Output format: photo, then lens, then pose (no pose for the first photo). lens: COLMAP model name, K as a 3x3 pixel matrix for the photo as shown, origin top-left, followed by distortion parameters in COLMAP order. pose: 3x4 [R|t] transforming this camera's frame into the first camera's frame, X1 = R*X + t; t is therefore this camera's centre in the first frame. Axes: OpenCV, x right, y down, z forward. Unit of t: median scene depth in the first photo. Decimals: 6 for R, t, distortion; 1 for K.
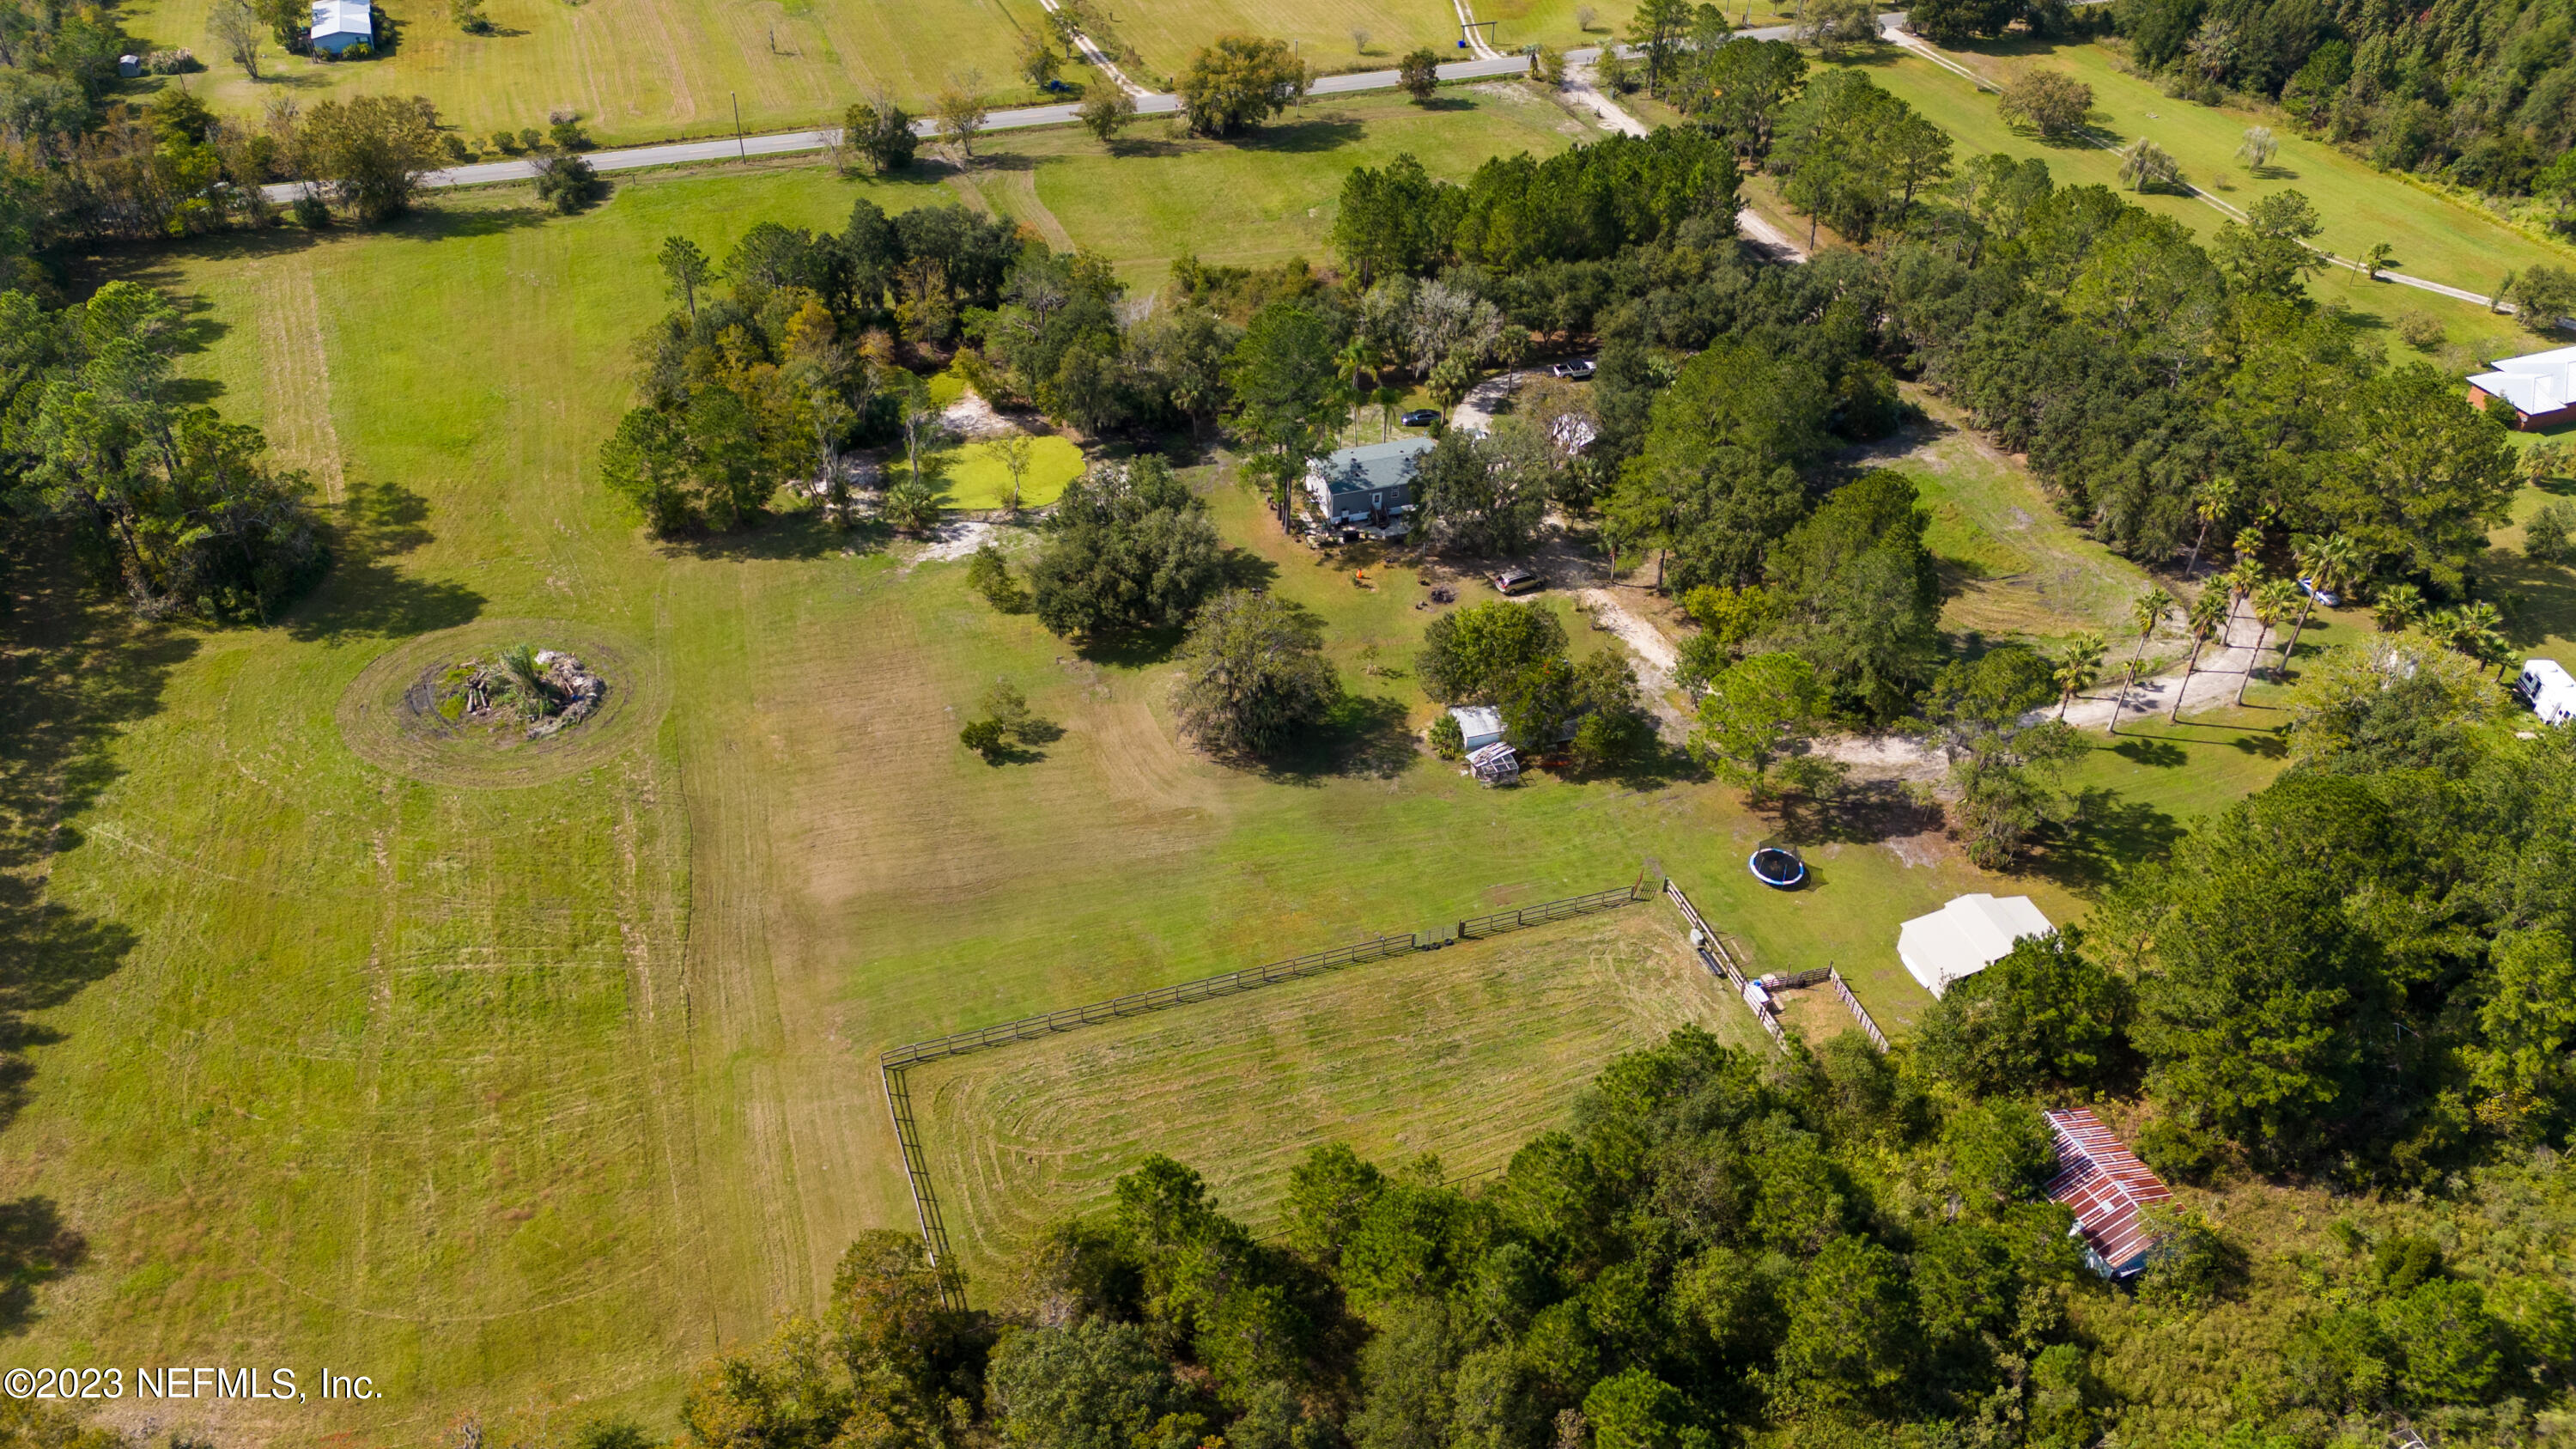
lens RADIAL K [[1893.2, 0, 1289.3], [0, 1893.2, 725.8], [0, 0, 1]] dist [0.065487, -0.071468]
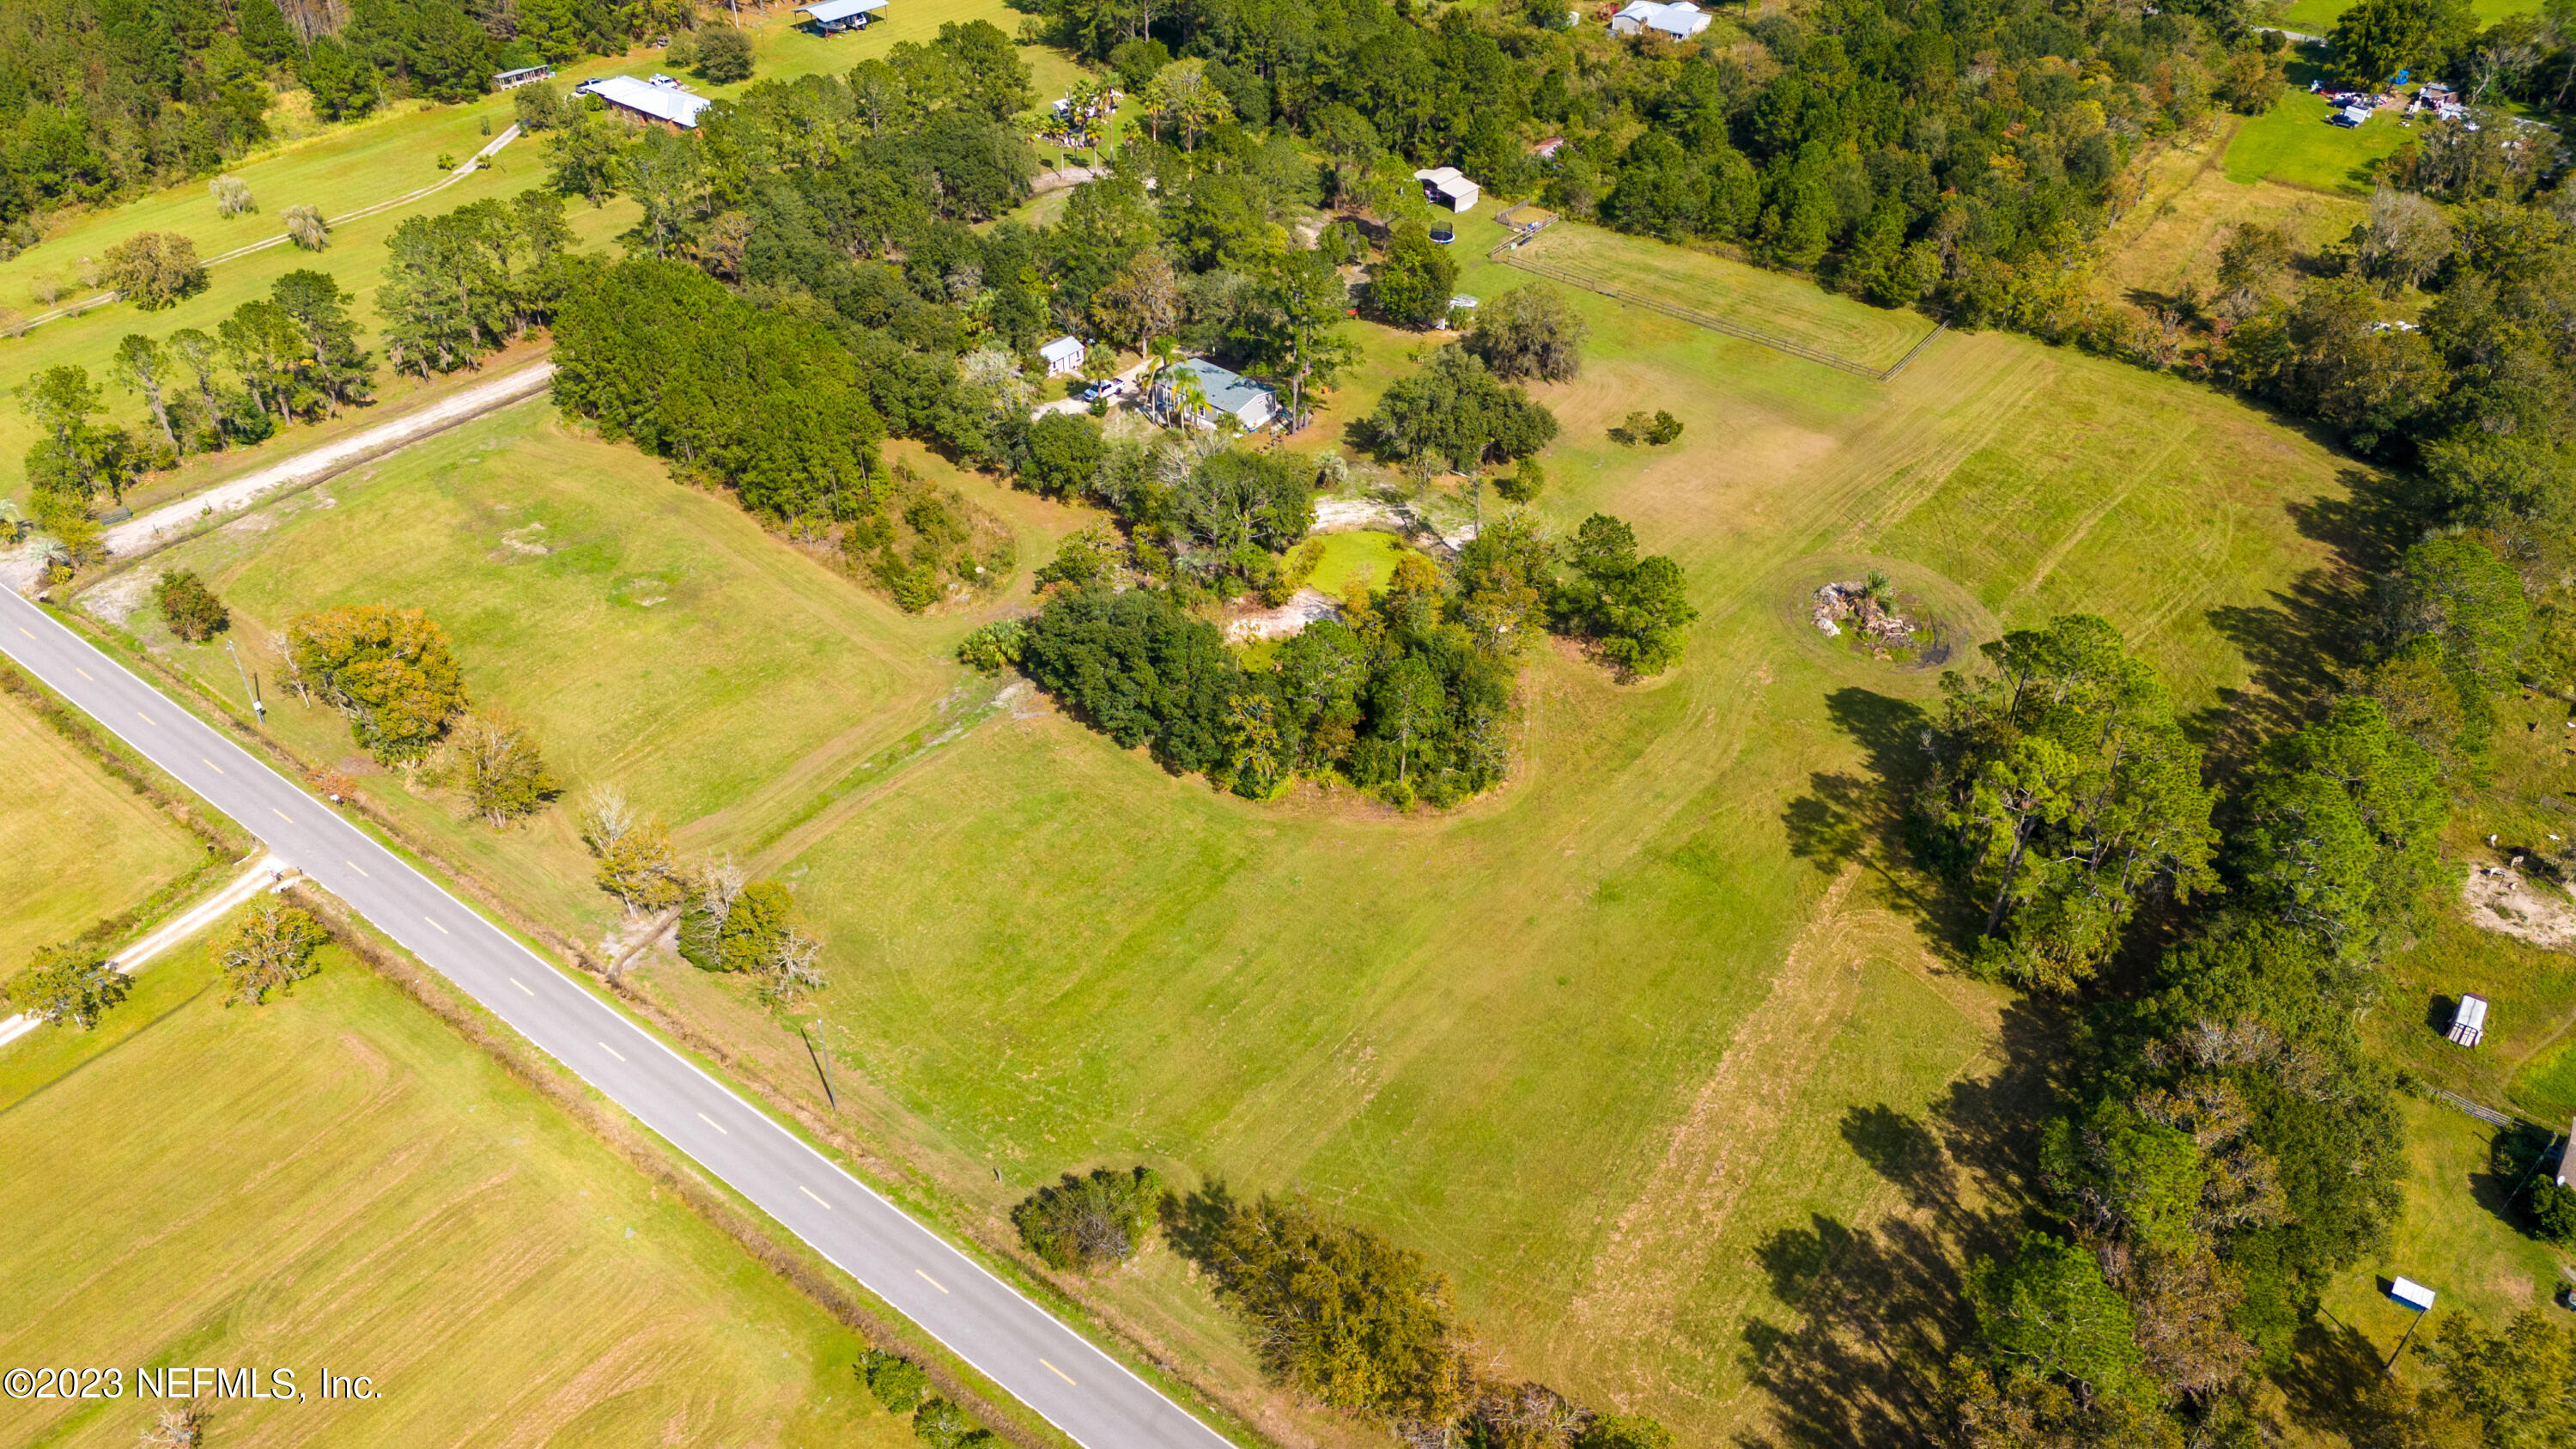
lens RADIAL K [[1893.2, 0, 1301.1], [0, 1893.2, 722.1], [0, 0, 1]] dist [0.065487, -0.071468]
pose [[-0.540332, -0.527341, 0.655708, -0.872277], [0.498577, 0.427091, 0.754330, -0.913208], [-0.677836, 0.734510, 0.032149, 1.057209]]
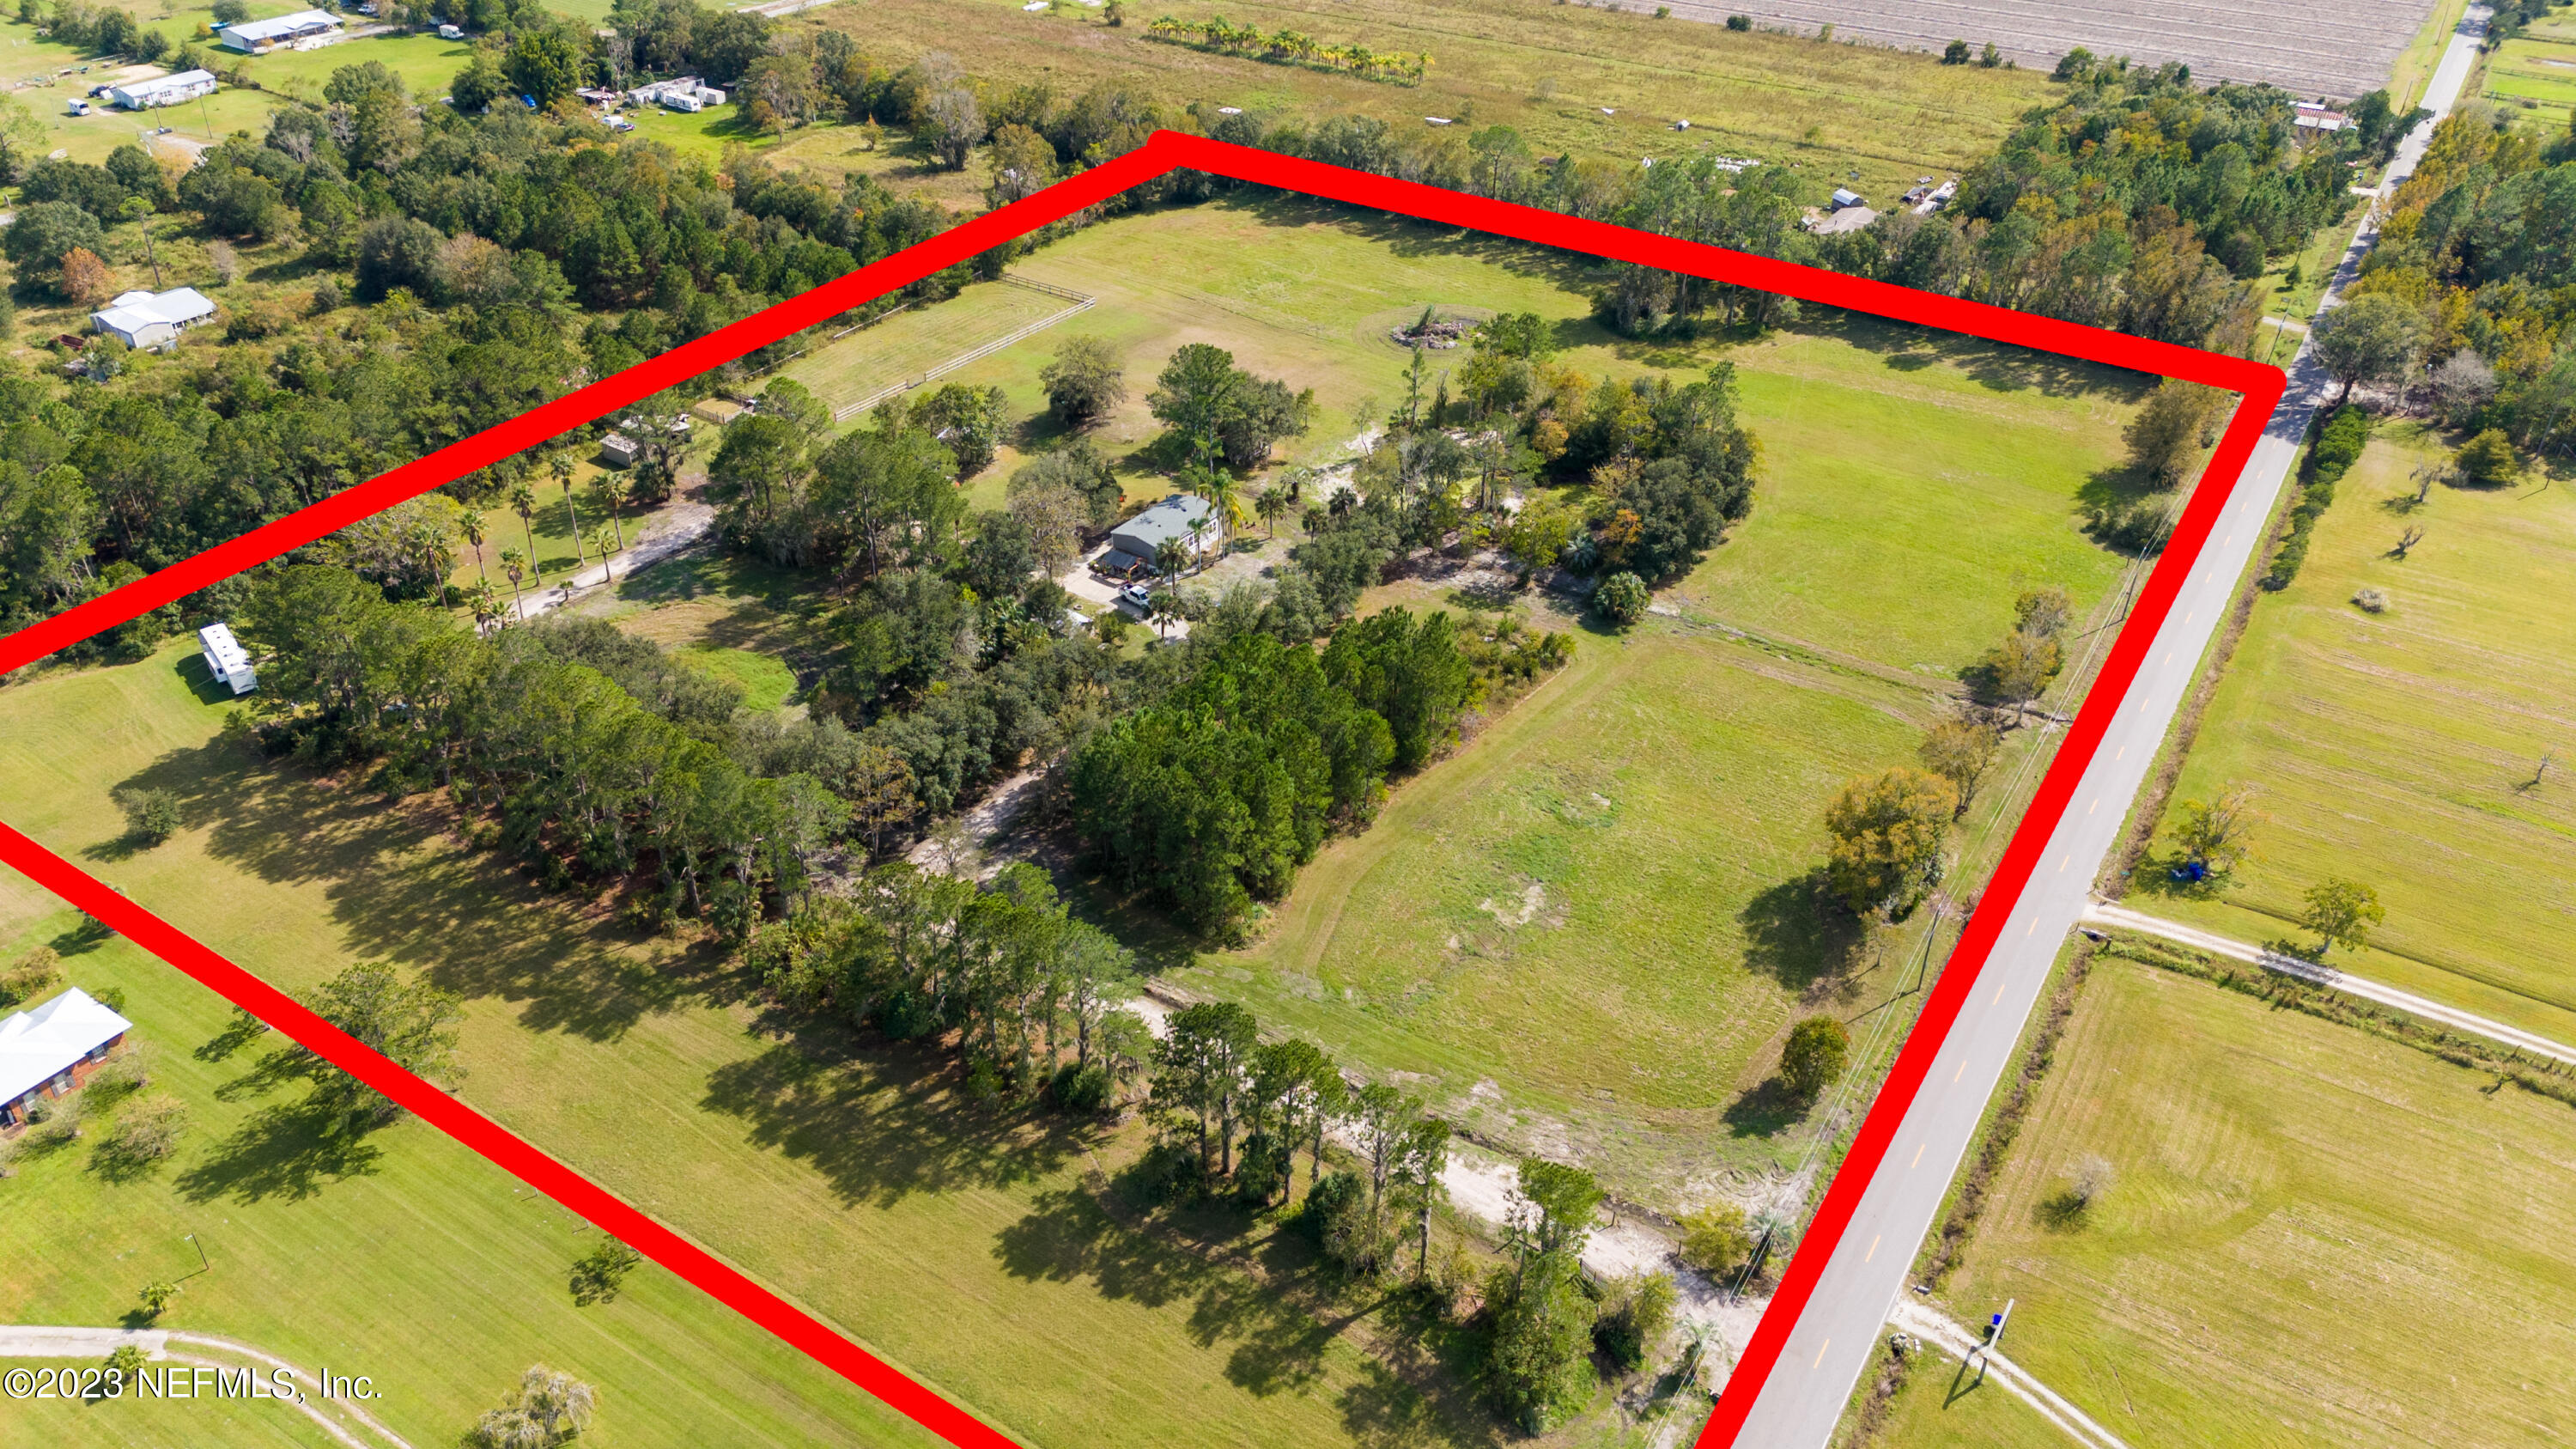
lens RADIAL K [[1893.2, 0, 1300.6], [0, 1893.2, 716.3], [0, 0, 1]] dist [0.065487, -0.071468]
pose [[-0.795470, 0.303738, -0.524376, 0.651010], [-0.395836, 0.394766, 0.829140, -1.125419], [0.458847, 0.867123, -0.193795, 1.359317]]
